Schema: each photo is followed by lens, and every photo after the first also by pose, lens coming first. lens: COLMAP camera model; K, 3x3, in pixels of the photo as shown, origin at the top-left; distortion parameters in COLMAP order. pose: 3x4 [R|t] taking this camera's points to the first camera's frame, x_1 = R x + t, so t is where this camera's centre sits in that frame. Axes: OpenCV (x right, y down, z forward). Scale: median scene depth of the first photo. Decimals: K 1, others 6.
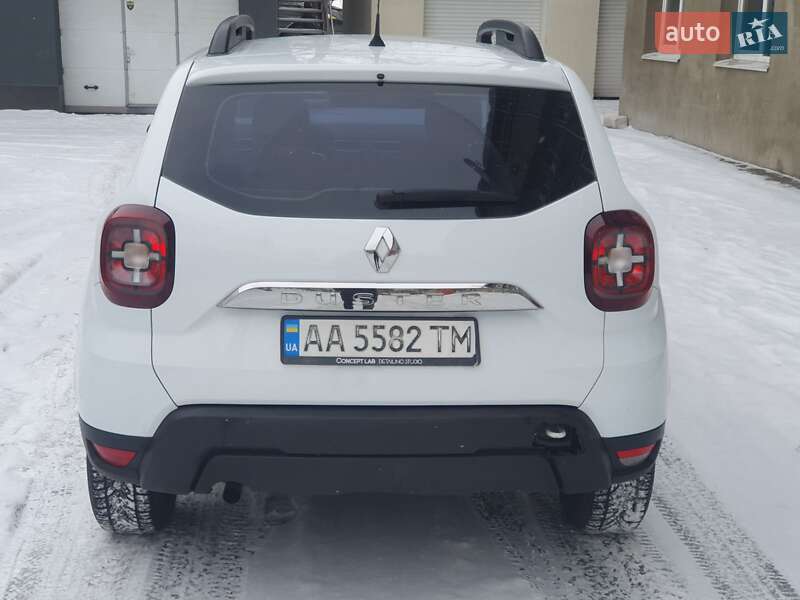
lens RADIAL K [[1195.6, 0, 399.9], [0, 1195.6, 304.1], [0, 0, 1]] dist [-0.008115, 0.460959]
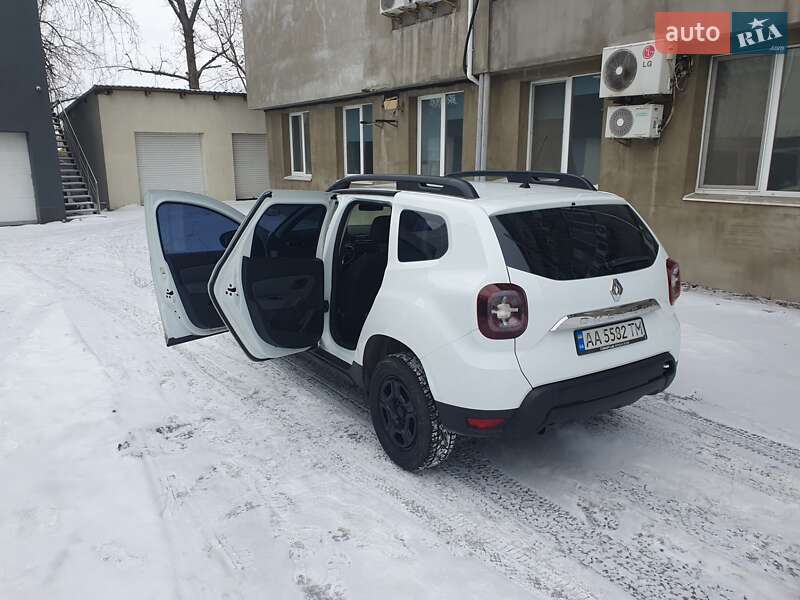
lens RADIAL K [[617.2, 0, 375.9], [0, 617.2, 297.1], [0, 0, 1]] dist [0.024463, -0.002038]
pose [[0.881955, -0.136040, 0.451274, -0.803551], [0.139276, 0.989906, 0.026219, -0.112291], [-0.450286, 0.039728, 0.892000, 0.246161]]
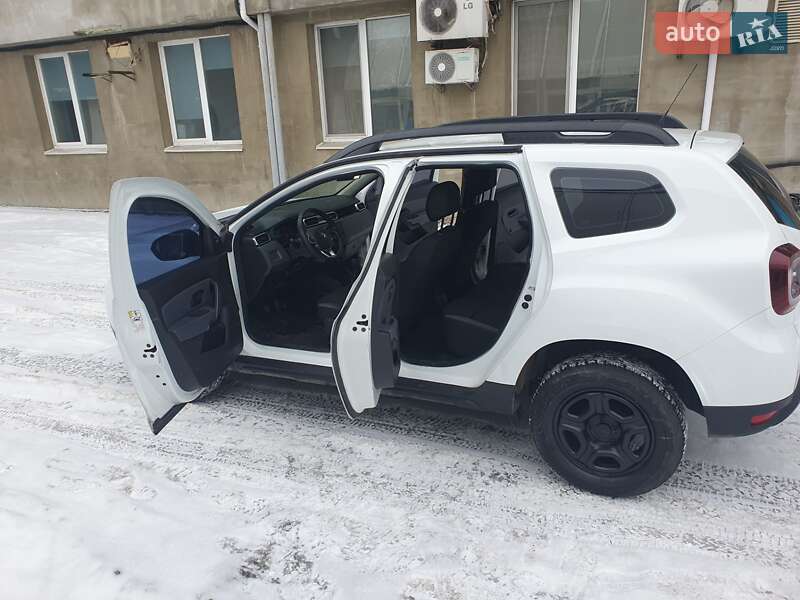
lens RADIAL K [[623.5, 0, 381.0], [0, 623.5, 297.7], [0, 0, 1]] dist [0.013397, 0.009799]
pose [[0.498408, -0.309183, 0.809935, -1.100372], [0.267277, 0.943536, 0.195710, -0.302751], [-0.824713, 0.118933, 0.552904, 0.975999]]
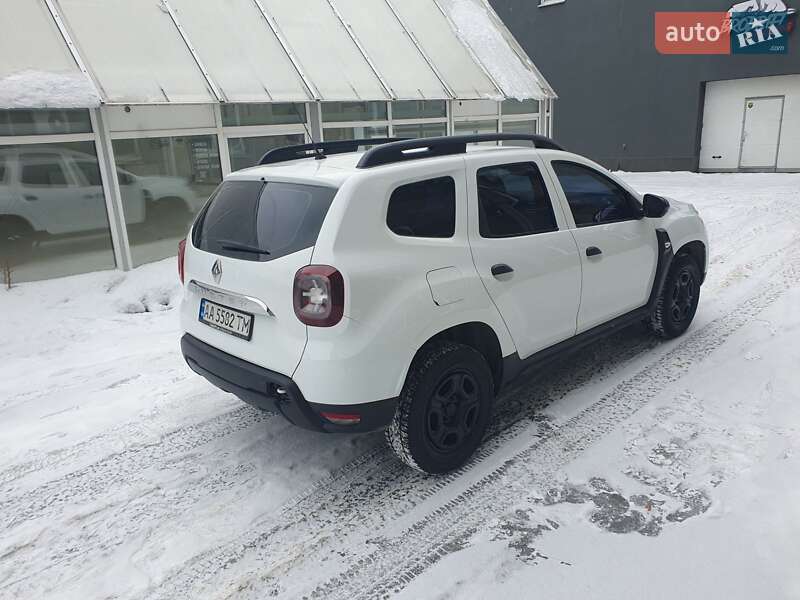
lens RADIAL K [[619.7, 0, 396.4], [0, 619.7, 300.7], [0, 0, 1]] dist [0.010994, 0.002006]
pose [[0.639618, 0.152564, -0.753401, 0.887189], [-0.113102, 0.988118, 0.104073, -0.129722], [0.760326, 0.018644, 0.649274, 0.548949]]
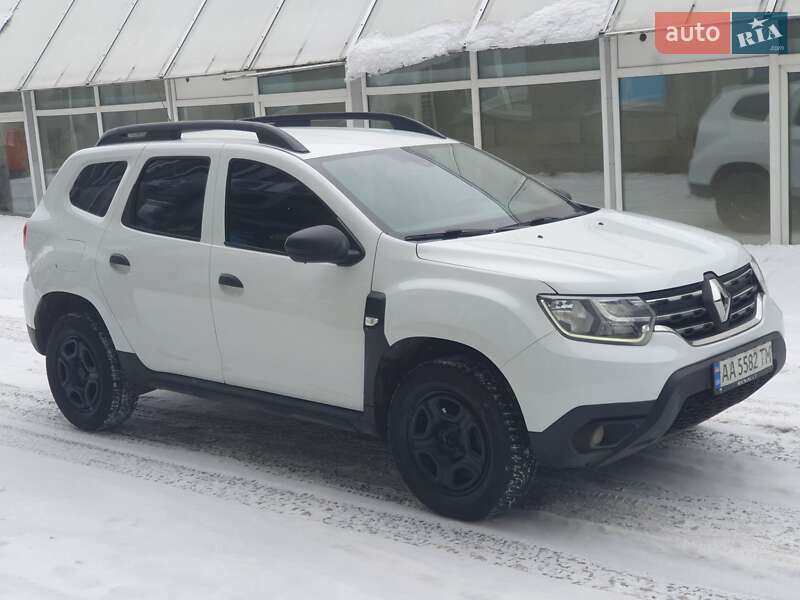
lens RADIAL K [[1189.7, 0, 381.6], [0, 1189.7, 298.9], [0, 0, 1]] dist [0.024541, 0.083926]
pose [[-0.716722, 0.139306, -0.683304, 1.245457], [-0.114691, 0.942955, 0.312541, -0.688601], [0.687863, 0.302373, -0.659859, 2.930684]]
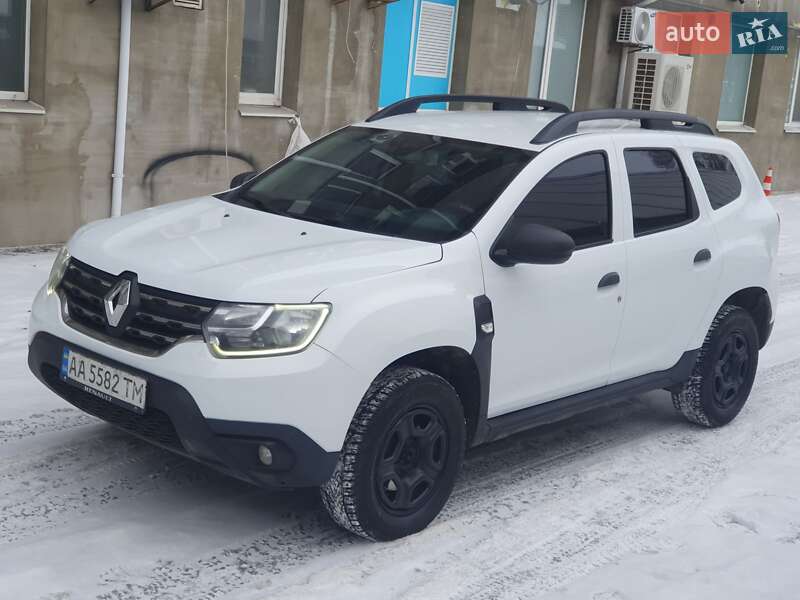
lens RADIAL K [[1189.7, 0, 381.6], [0, 1189.7, 298.9], [0, 0, 1]] dist [0.024541, 0.083926]
pose [[-0.699945, -0.216926, 0.680456, -1.228987], [0.065983, 0.929041, 0.364046, -0.751413], [-0.711142, 0.299711, -0.635964, 2.890369]]
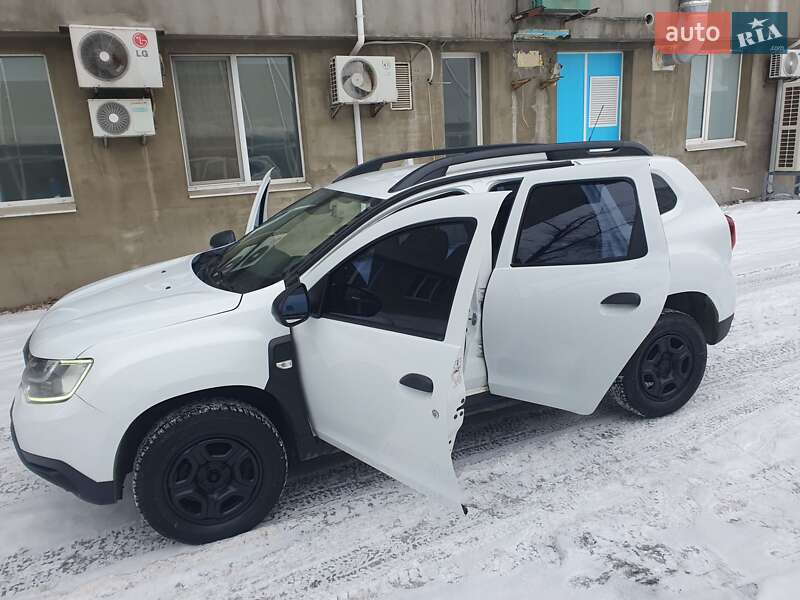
lens RADIAL K [[624.2, 0, 392.2], [0, 624.2, 299.6], [0, 0, 1]] dist [0.007904, 0.014431]
pose [[-0.331567, -0.238367, 0.912822, -1.163793], [0.273234, 0.901826, 0.334743, -0.514387], [-0.902999, 0.360404, -0.233885, 1.917609]]
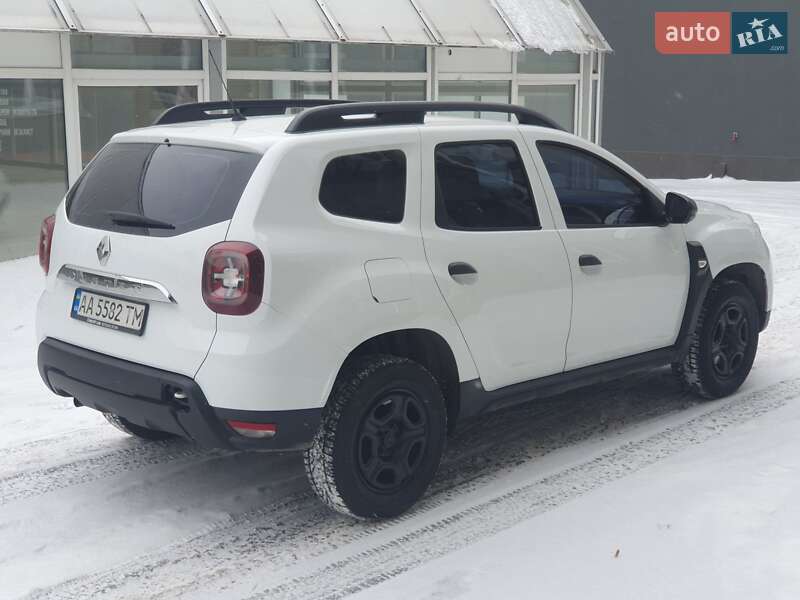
lens RADIAL K [[1190.3, 0, 392.4], [0, 1190.3, 311.0], [0, 0, 1]] dist [0.029506, 0.101538]
pose [[0.667662, 0.120395, -0.734665, 1.312446], [-0.161093, 0.986820, 0.015316, -0.050064], [0.726826, 0.108124, 0.678258, 0.227067]]
